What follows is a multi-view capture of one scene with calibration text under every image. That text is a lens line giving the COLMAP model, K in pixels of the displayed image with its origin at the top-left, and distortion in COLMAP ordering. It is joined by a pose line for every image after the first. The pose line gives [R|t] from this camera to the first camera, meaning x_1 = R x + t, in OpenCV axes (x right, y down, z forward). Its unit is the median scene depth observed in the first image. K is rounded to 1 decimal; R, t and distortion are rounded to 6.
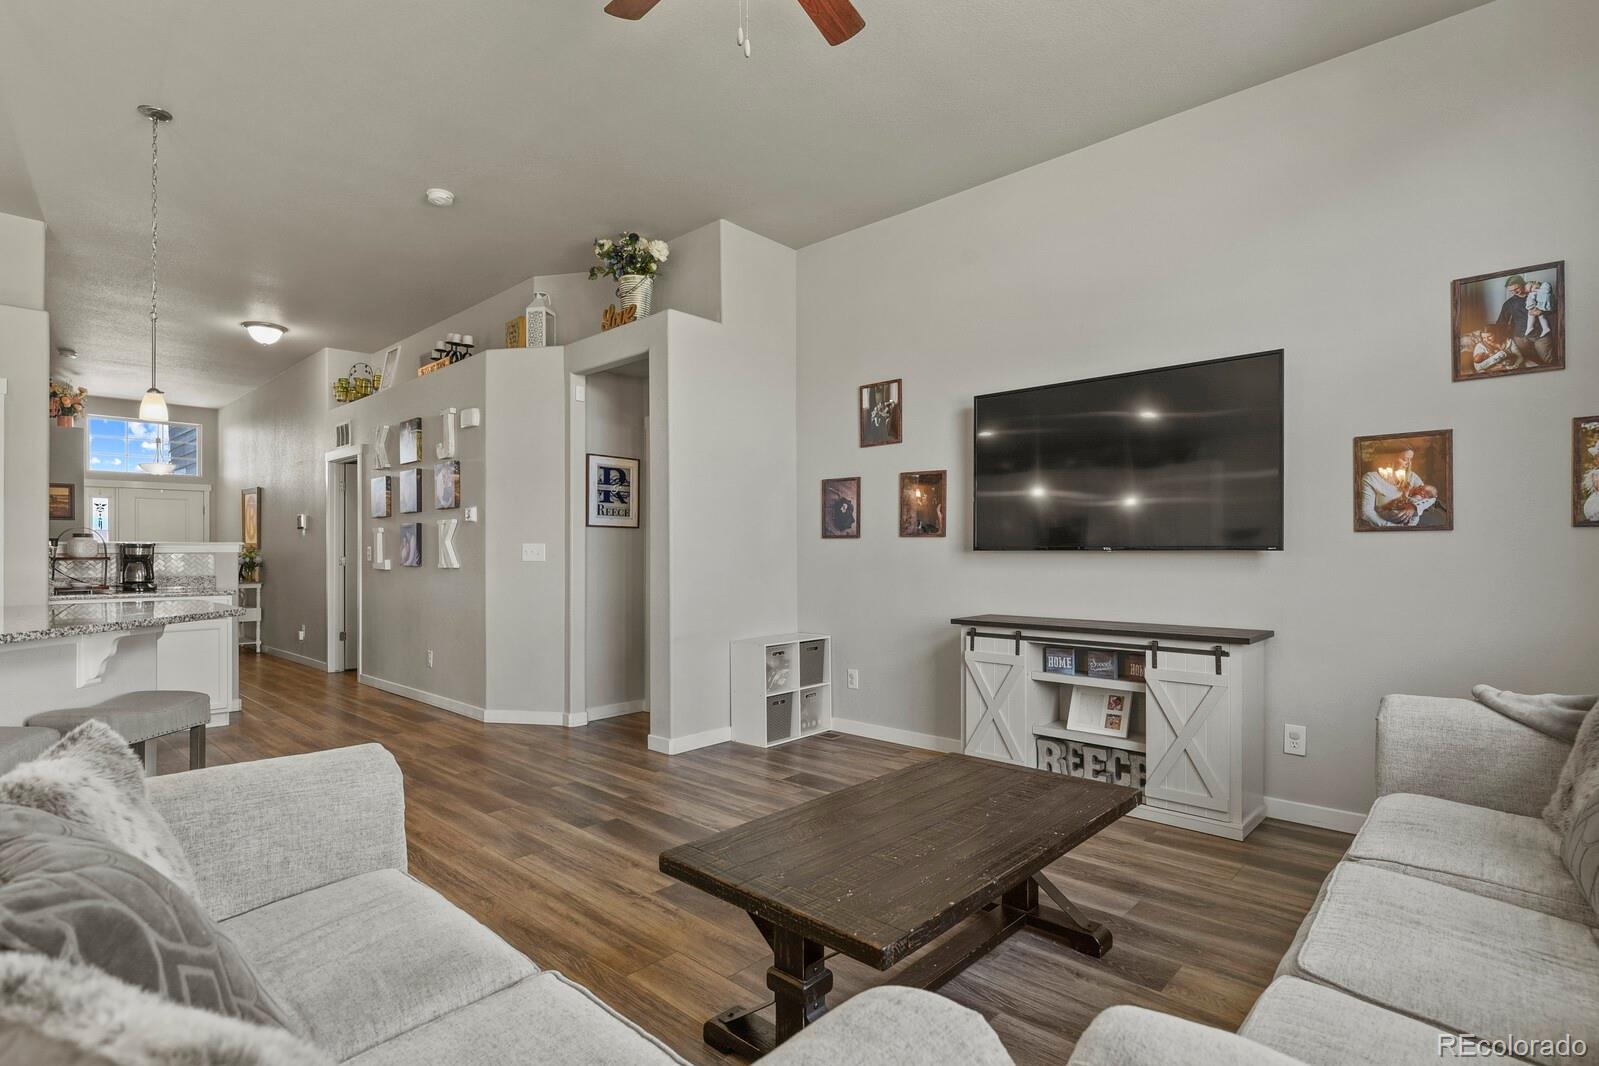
lens RADIAL K [[782.1, 0, 792.5], [0, 782.1, 543.9], [0, 0, 1]] dist [-0.000023, -0.005472]
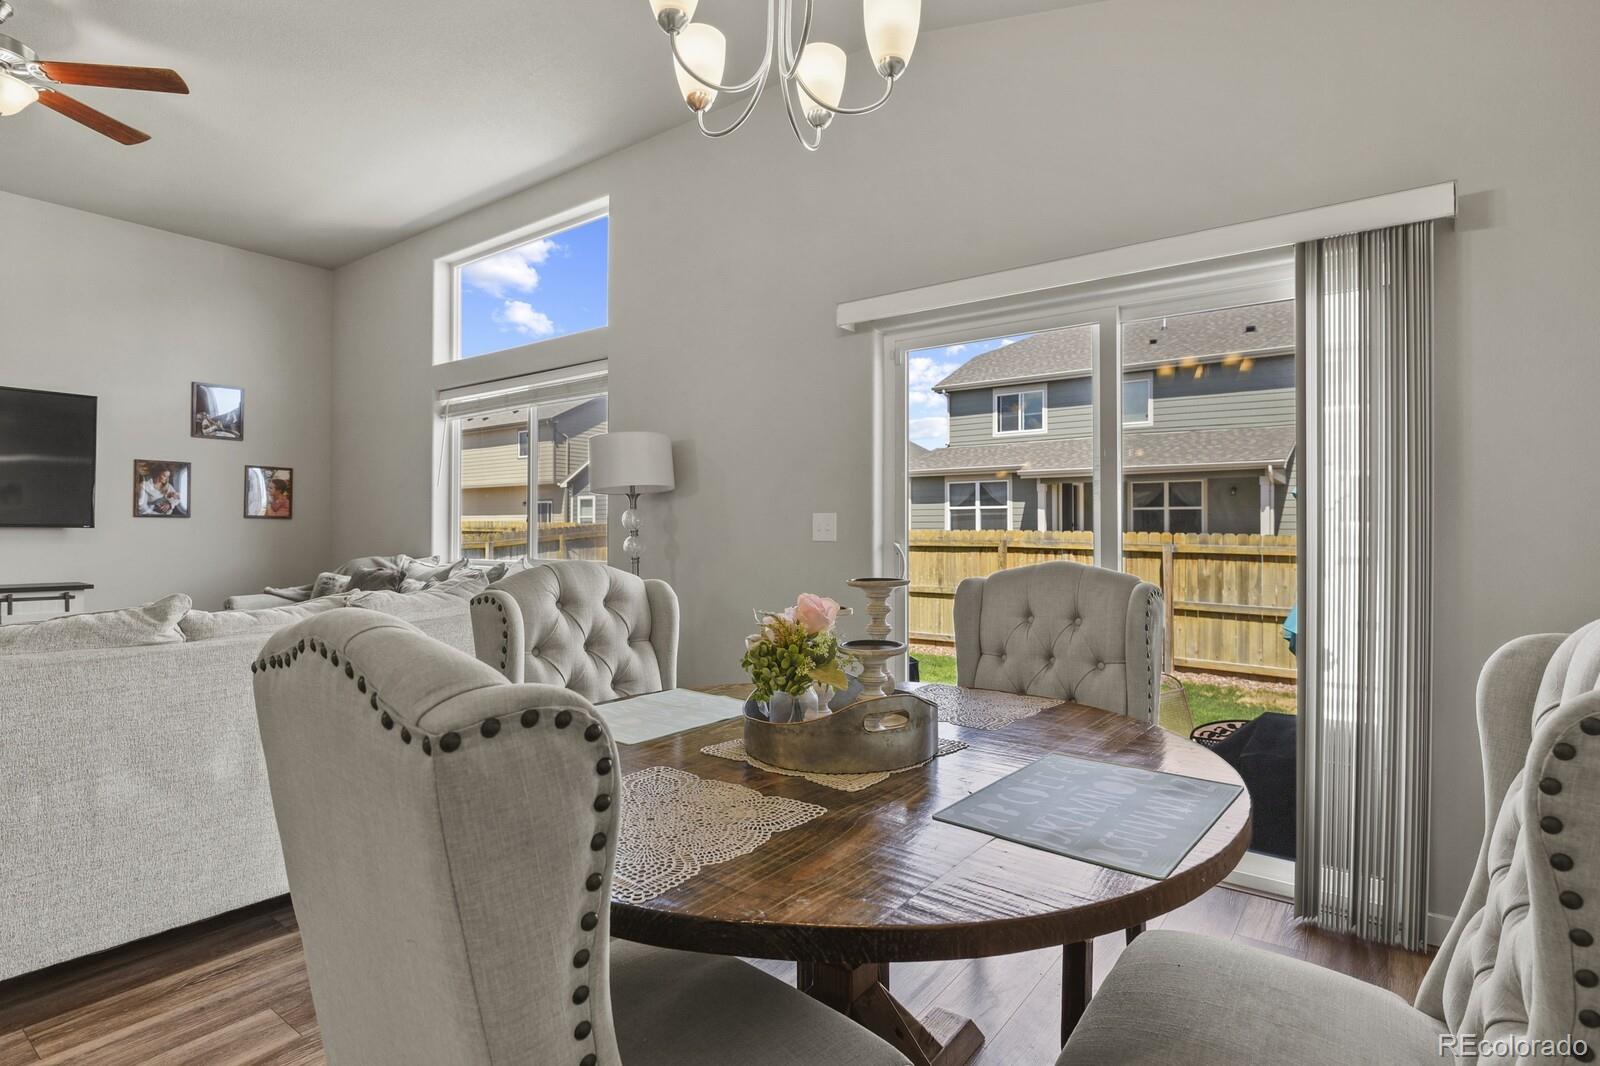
lens RADIAL K [[782.6, 0, 799.6], [0, 782.6, 528.6], [0, 0, 1]] dist [-0.000023, -0.005472]
pose [[-0.111742, 0.008674, 0.993699, -1.108685], [-0.013623, 0.999855, -0.010260, 0.007172], [-0.993644, -0.014684, -0.111608, -0.212807]]
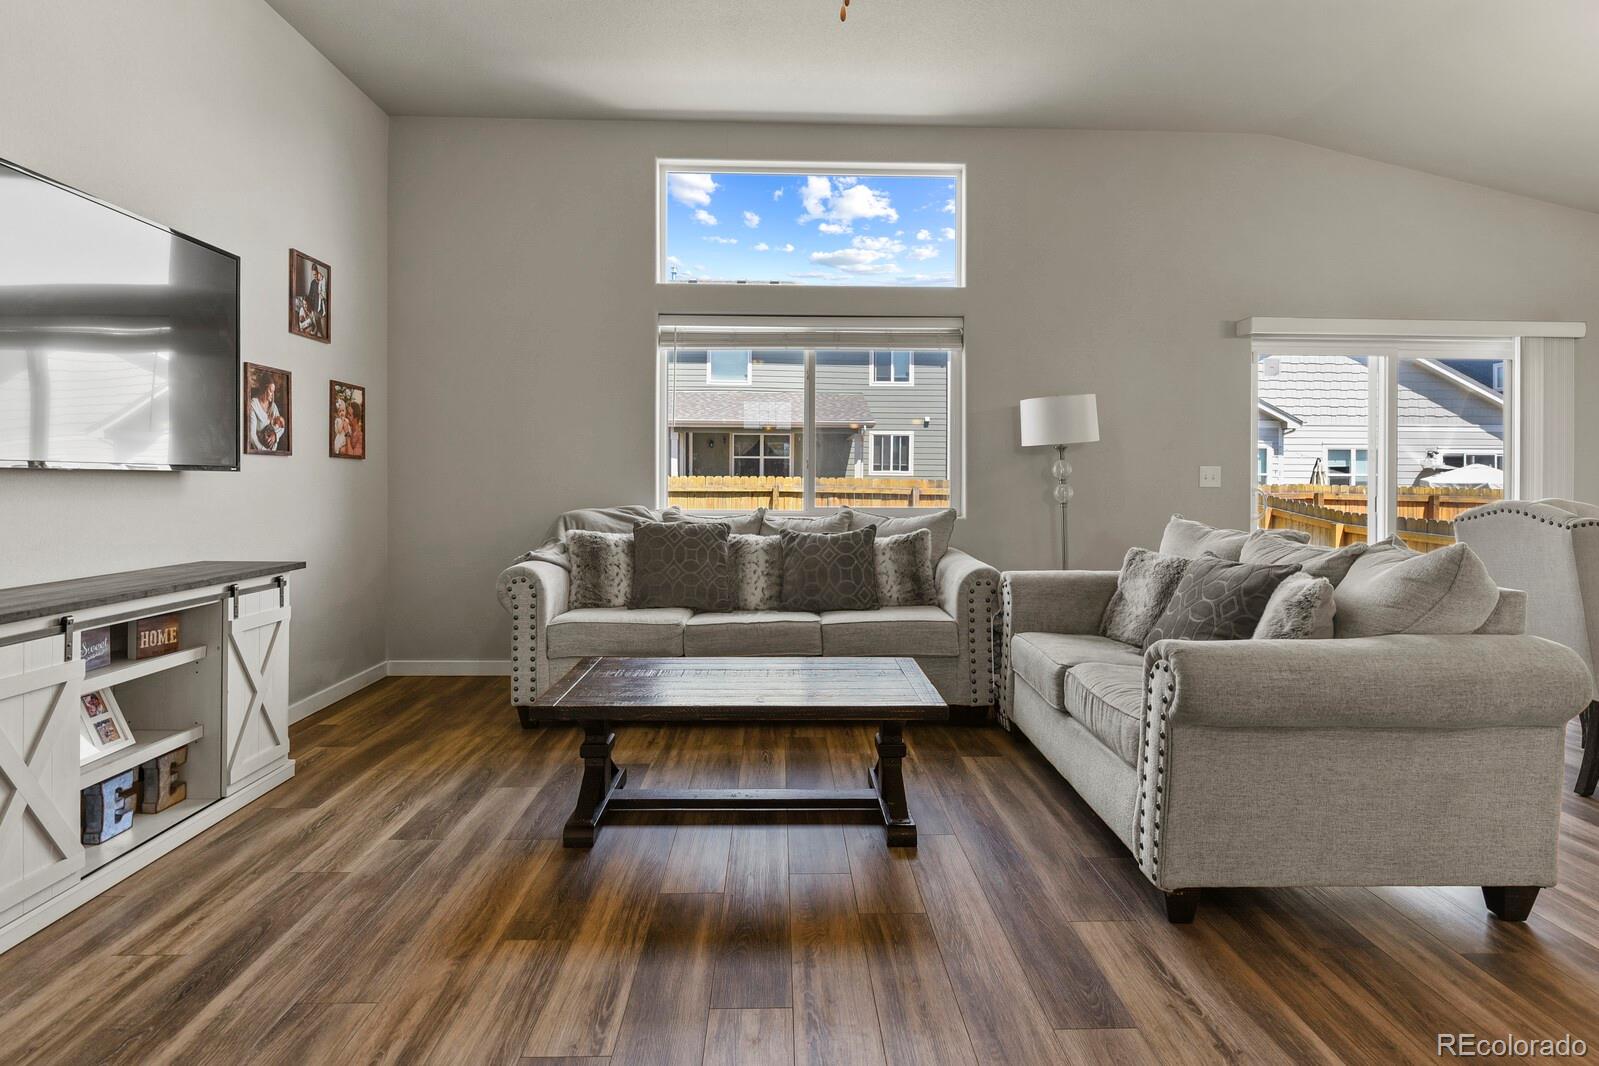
lens RADIAL K [[782.1, 0, 784.6], [0, 782.1, 484.9], [0, 0, 1]] dist [-0.000023, -0.005472]
pose [[-0.690123, -0.005270, 0.723673, -0.539455], [-0.011183, 0.999932, -0.003383, 0.022158], [-0.723606, -0.010428, -0.690135, 1.251555]]
